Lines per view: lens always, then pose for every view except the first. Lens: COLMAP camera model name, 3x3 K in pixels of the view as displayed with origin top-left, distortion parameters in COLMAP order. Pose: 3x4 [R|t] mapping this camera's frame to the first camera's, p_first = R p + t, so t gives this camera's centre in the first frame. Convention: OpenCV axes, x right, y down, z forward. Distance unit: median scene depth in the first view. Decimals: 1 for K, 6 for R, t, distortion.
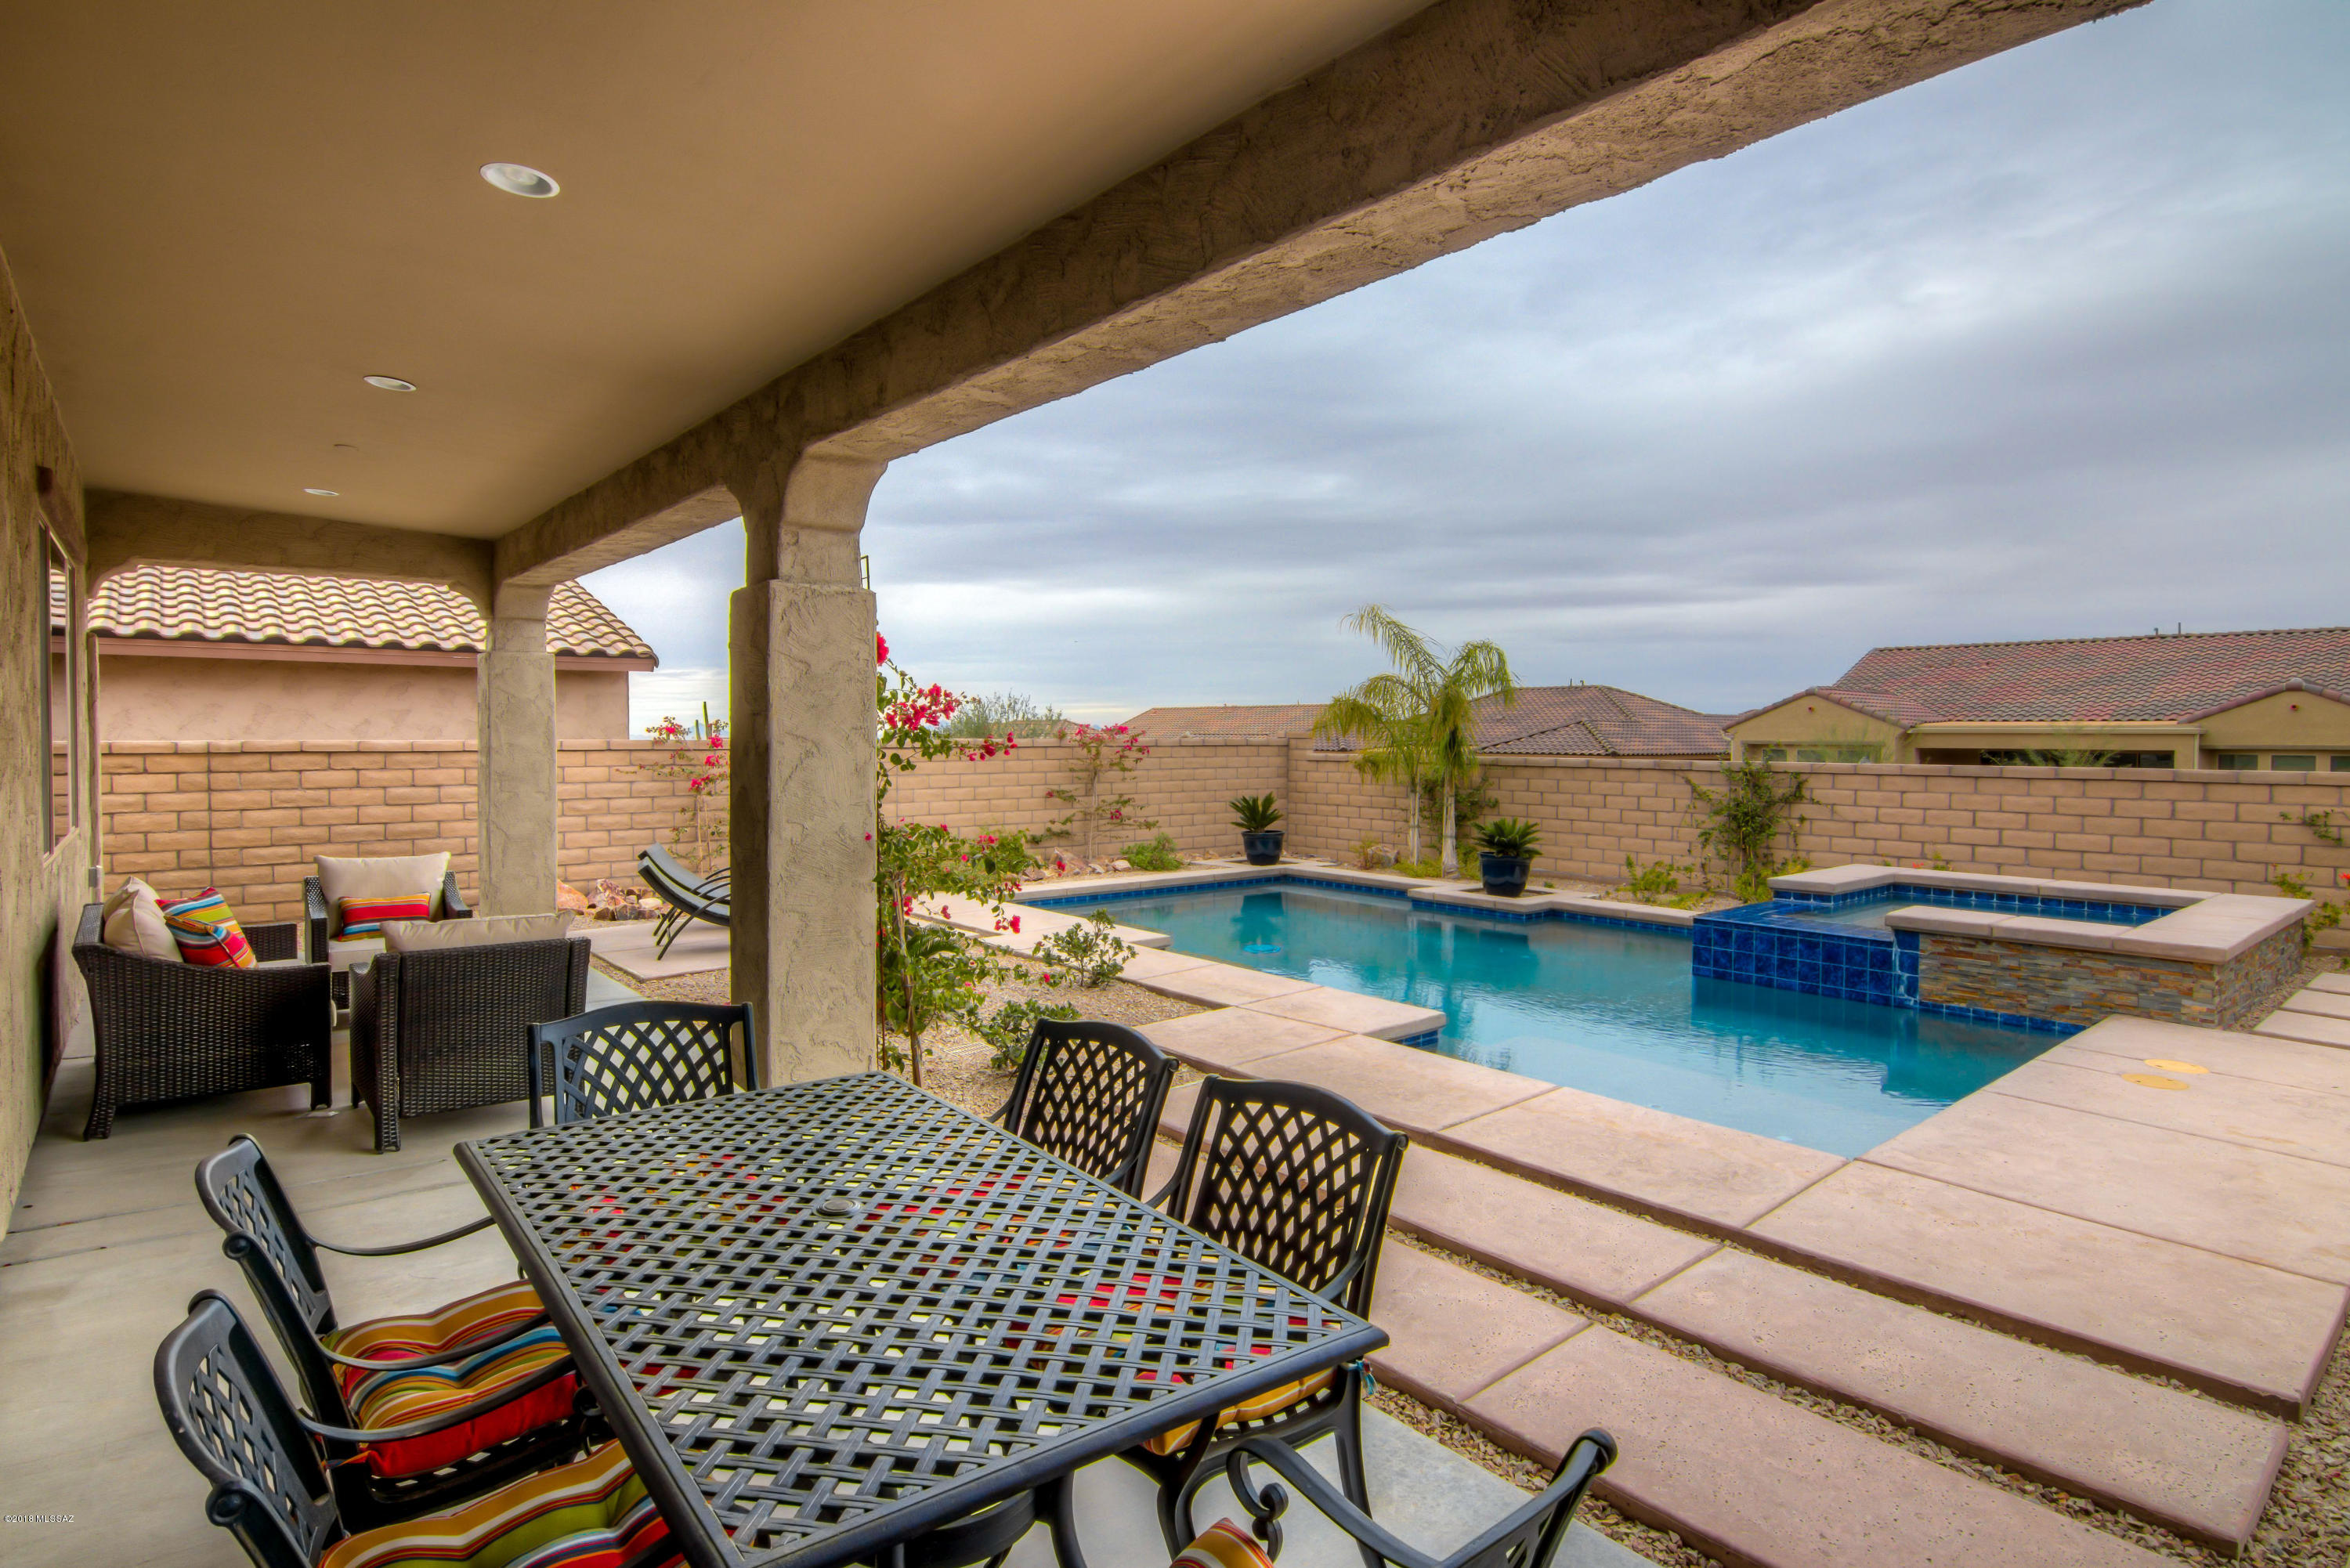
lens RADIAL K [[1216.0, 0, 1175.0], [0, 1216.0, 784.0], [0, 0, 1]] dist [-0.016125, -0.000922]
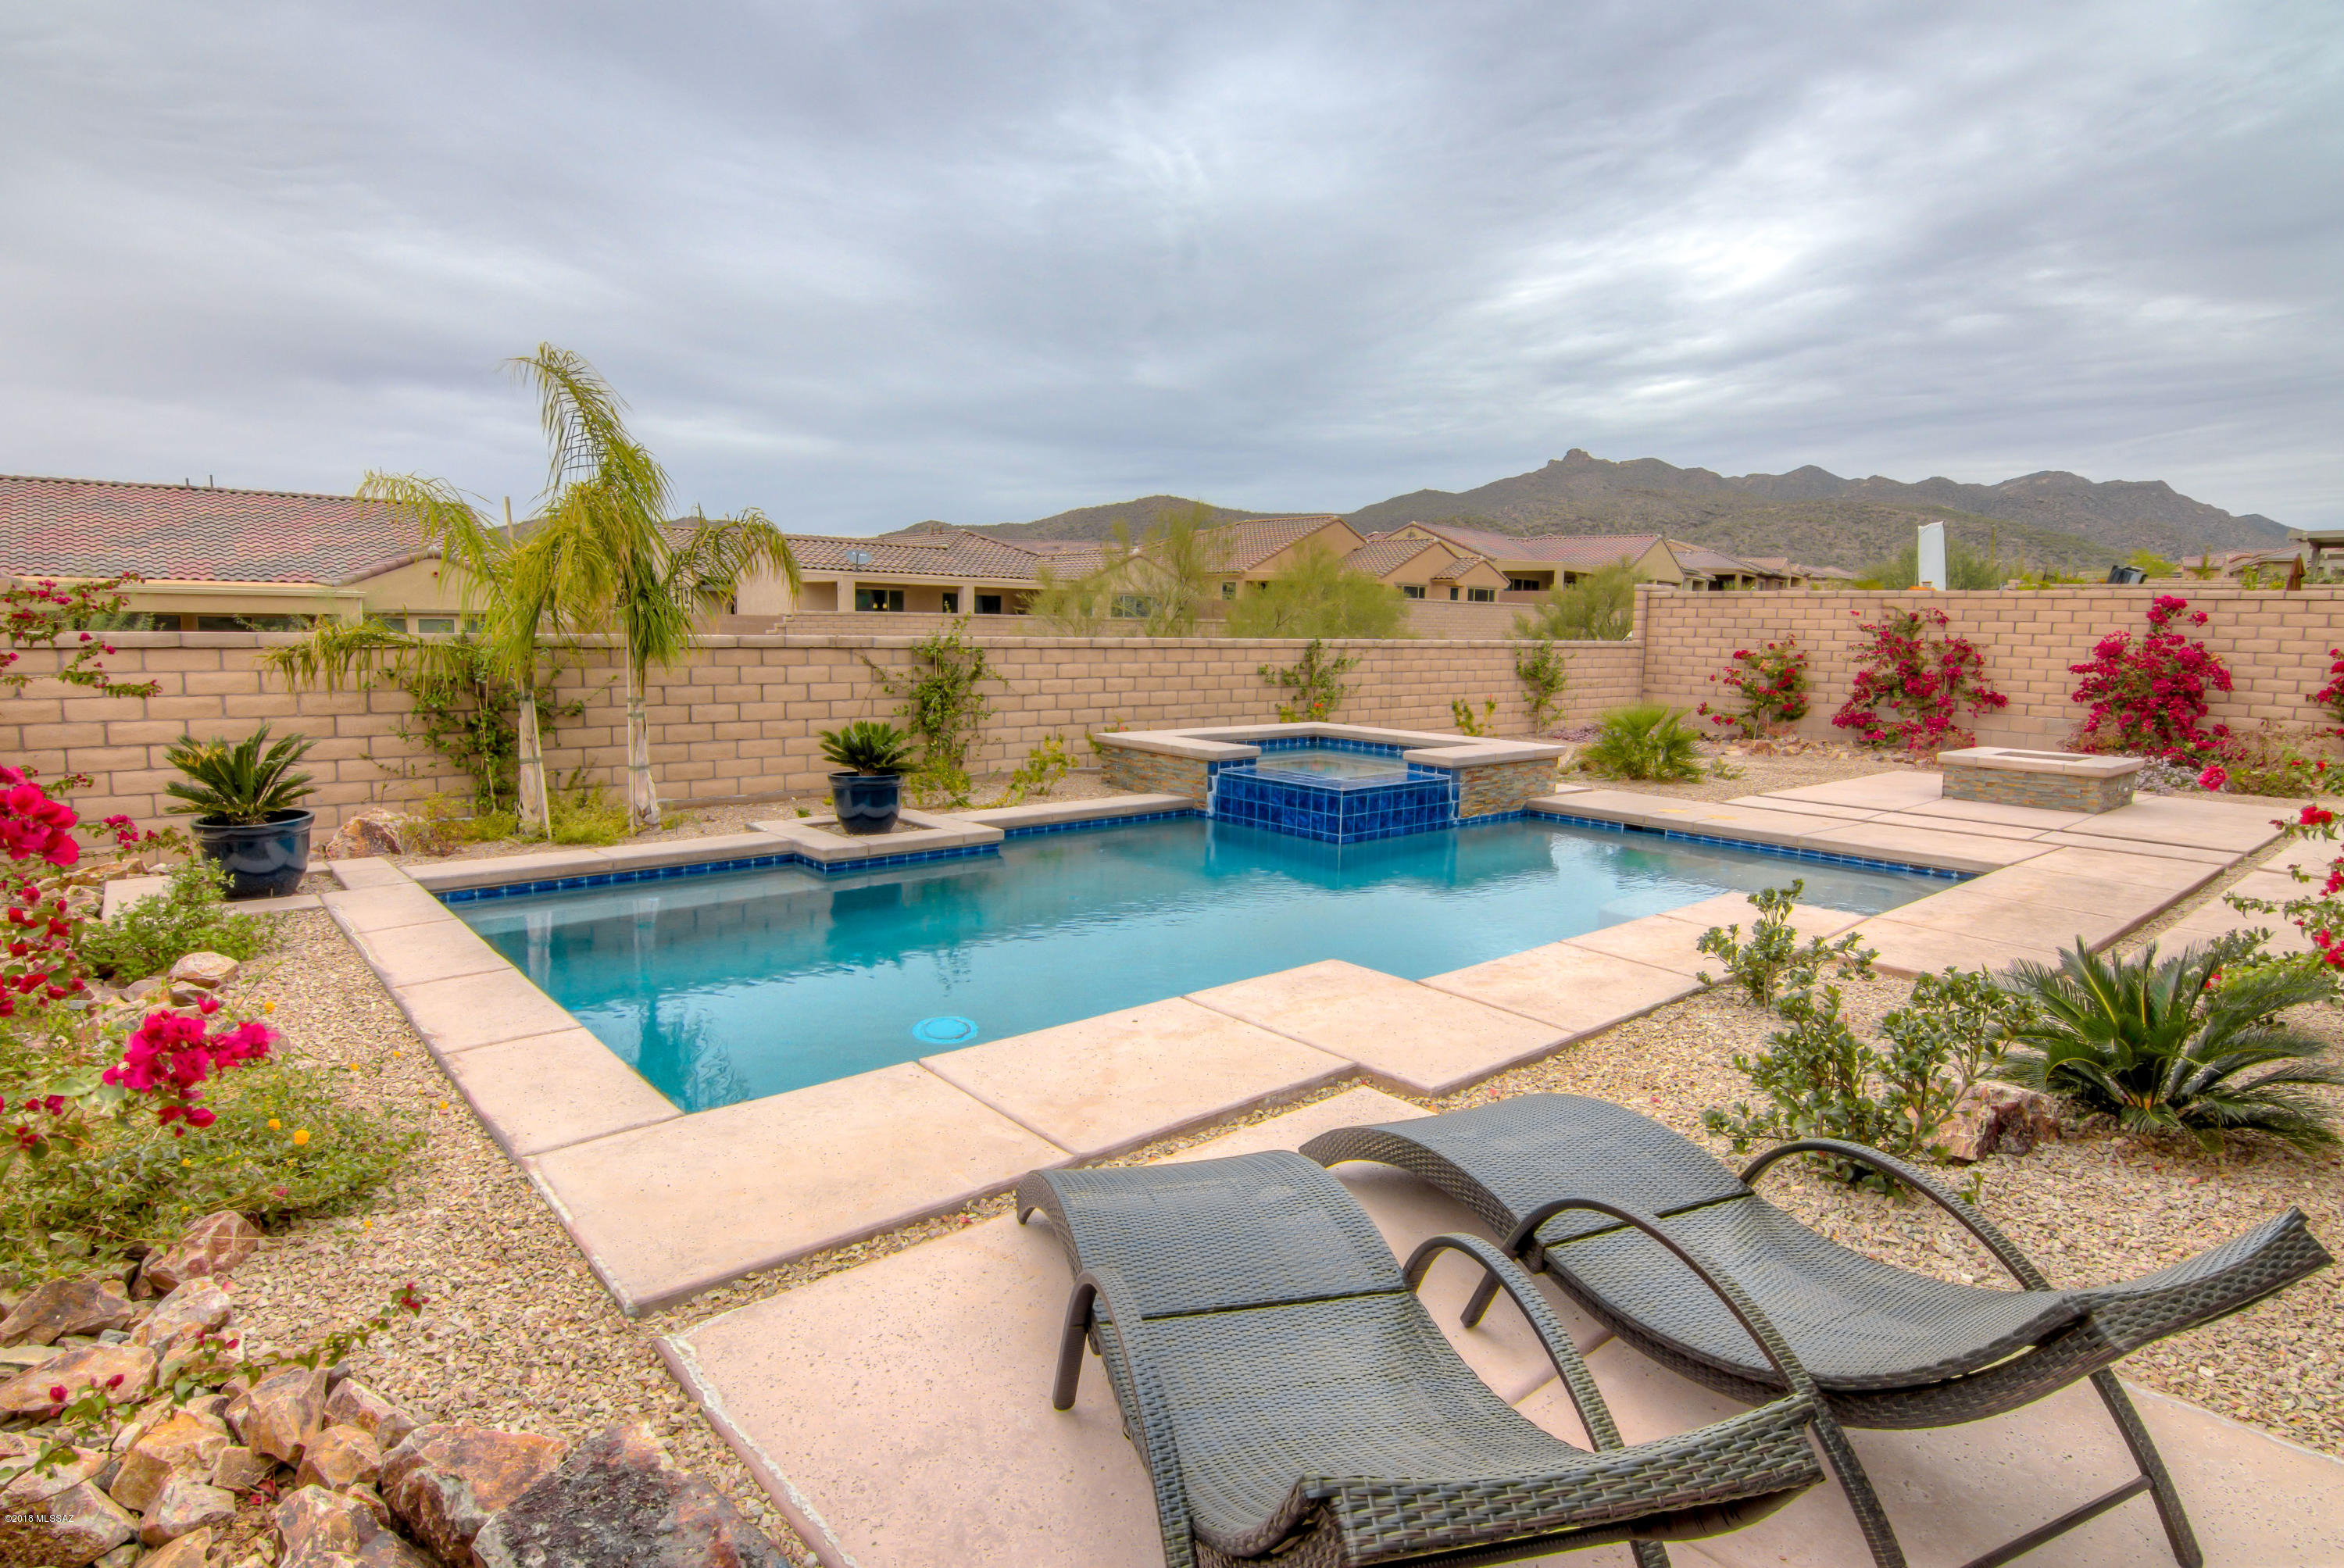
lens RADIAL K [[1212.9, 0, 1172.0], [0, 1212.9, 784.0], [0, 0, 1]] dist [-0.016125, -0.000922]
pose [[-0.013754, -0.138051, 0.990330, -0.363934], [0.020018, 0.990187, 0.138309, -0.026056], [-0.999705, 0.021727, -0.010856, 0.695898]]
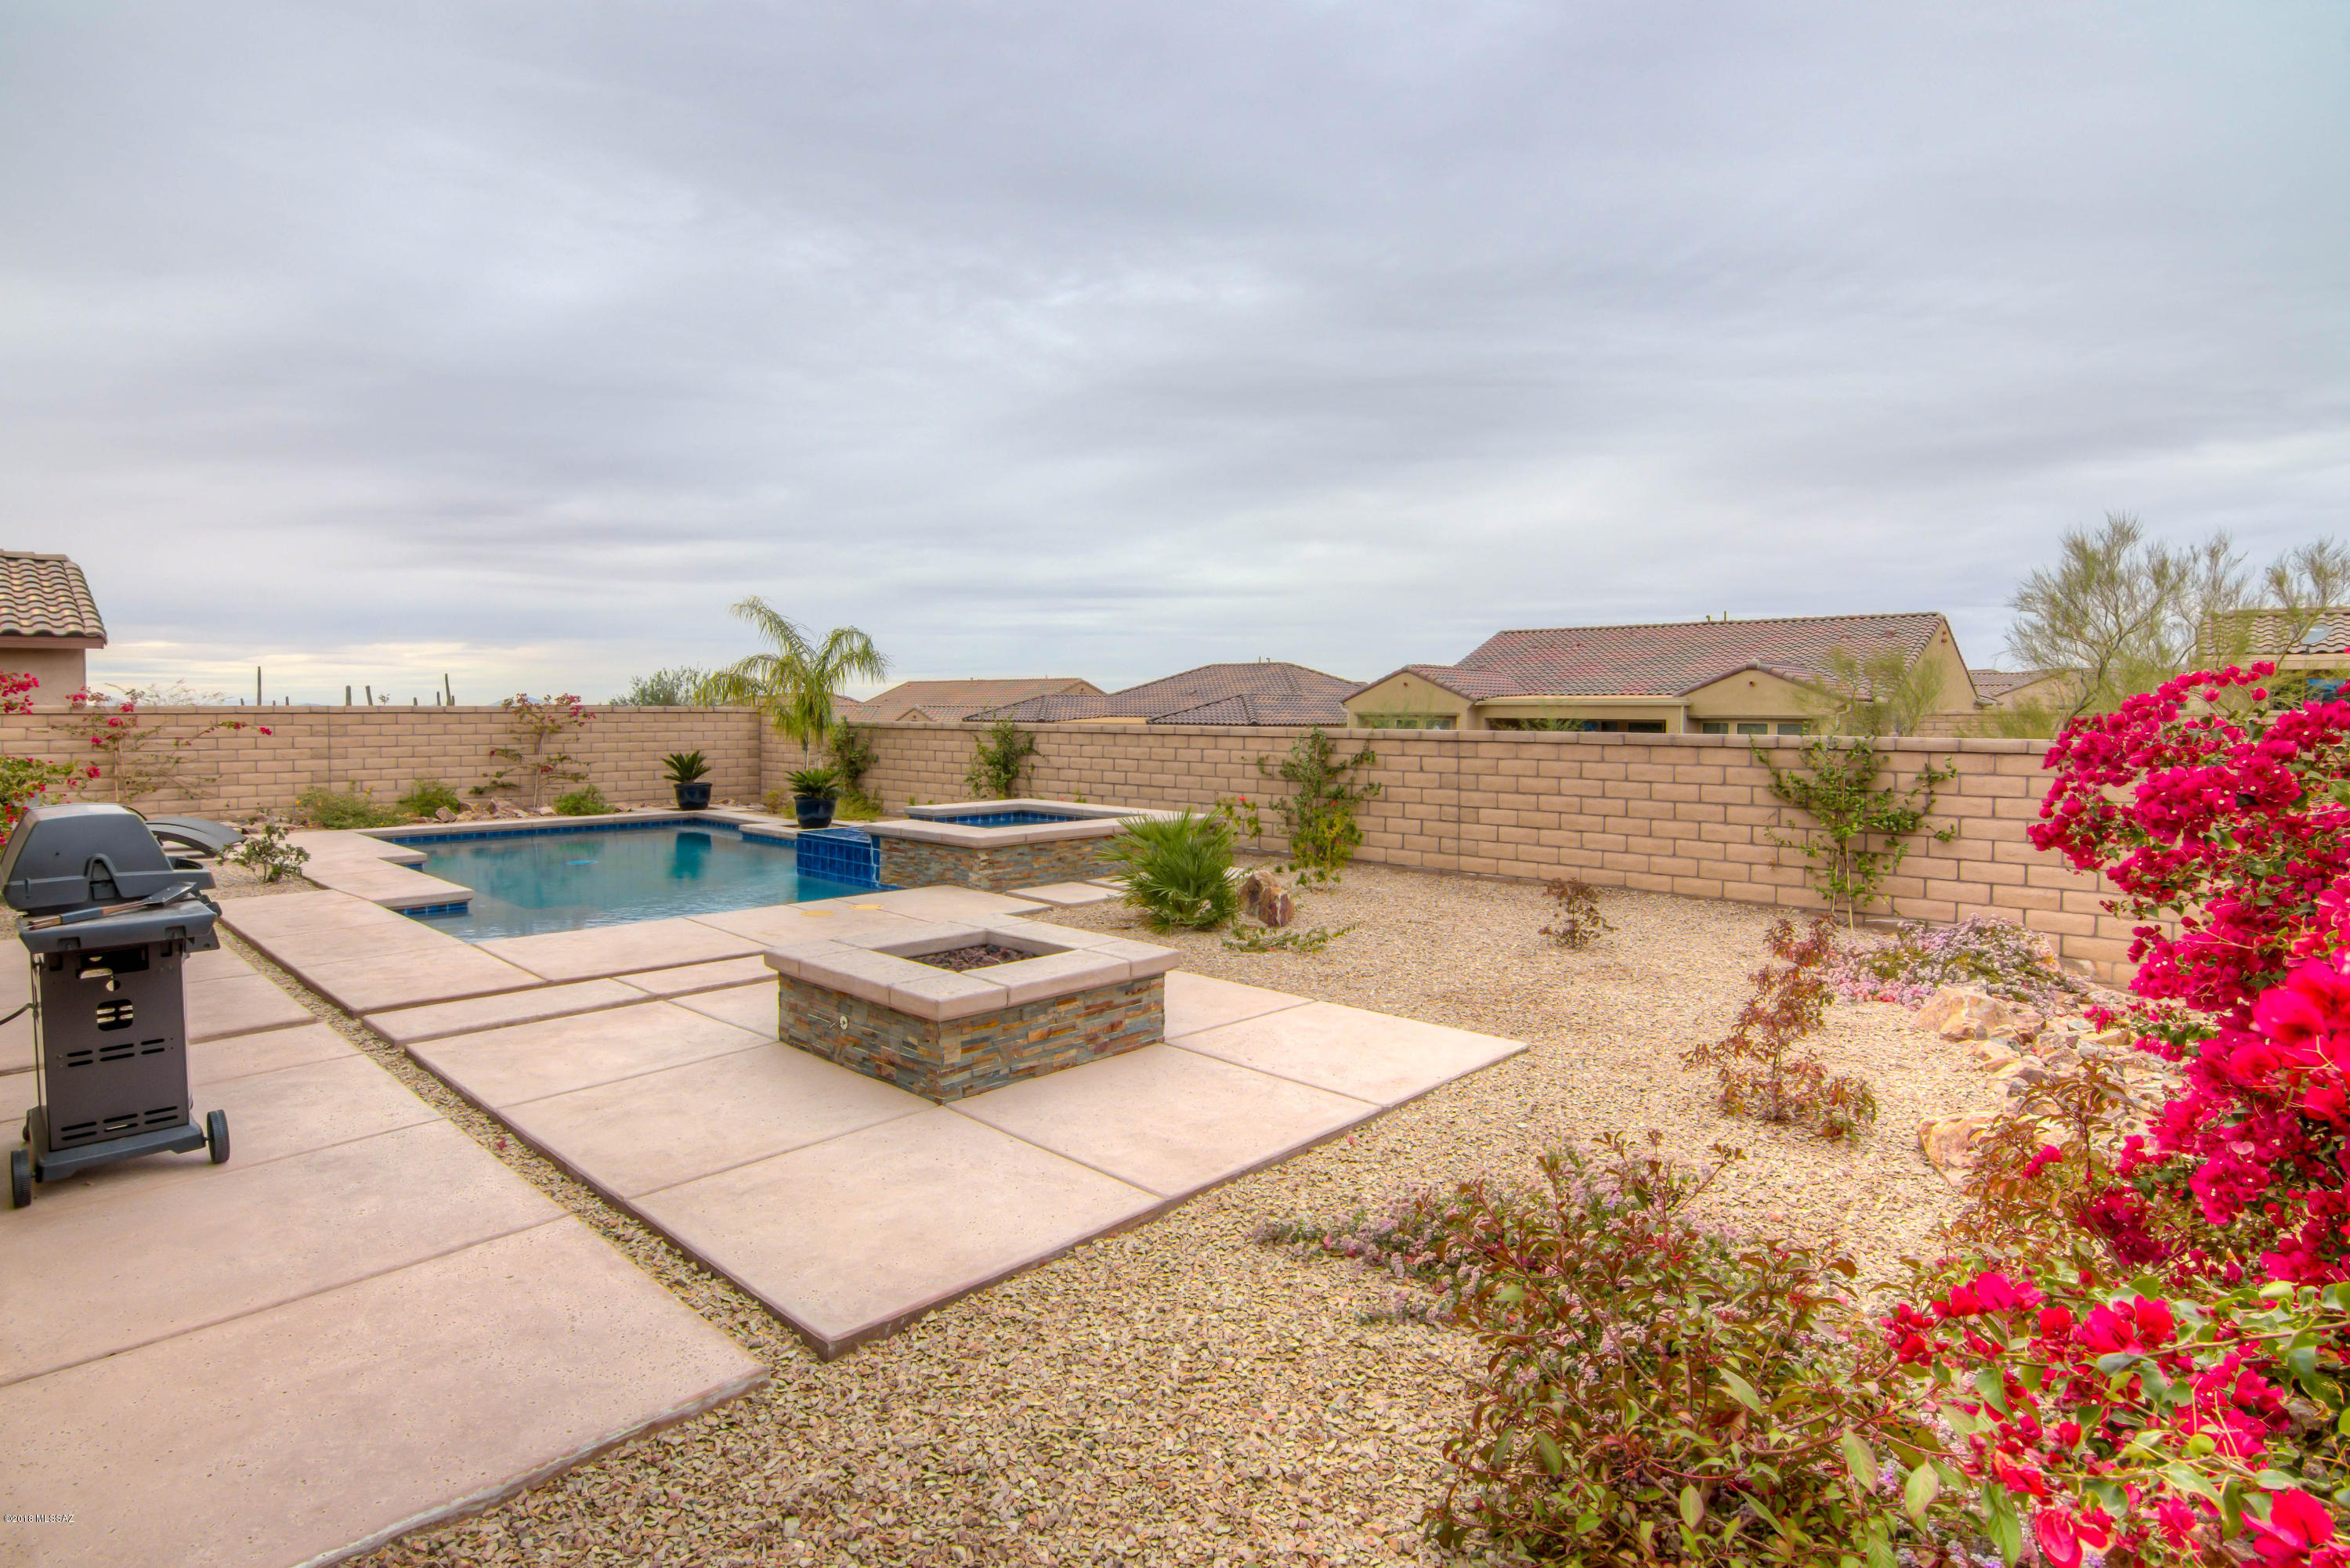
lens RADIAL K [[1197.7, 0, 1182.1], [0, 1197.7, 739.9], [0, 0, 1]] dist [-0.021151, -0.000787]
pose [[0.991674, -0.002832, 0.128742, 0.413643], [0.004688, 0.999889, -0.014115, 0.015318], [-0.128688, 0.014601, 0.991578, -0.246406]]
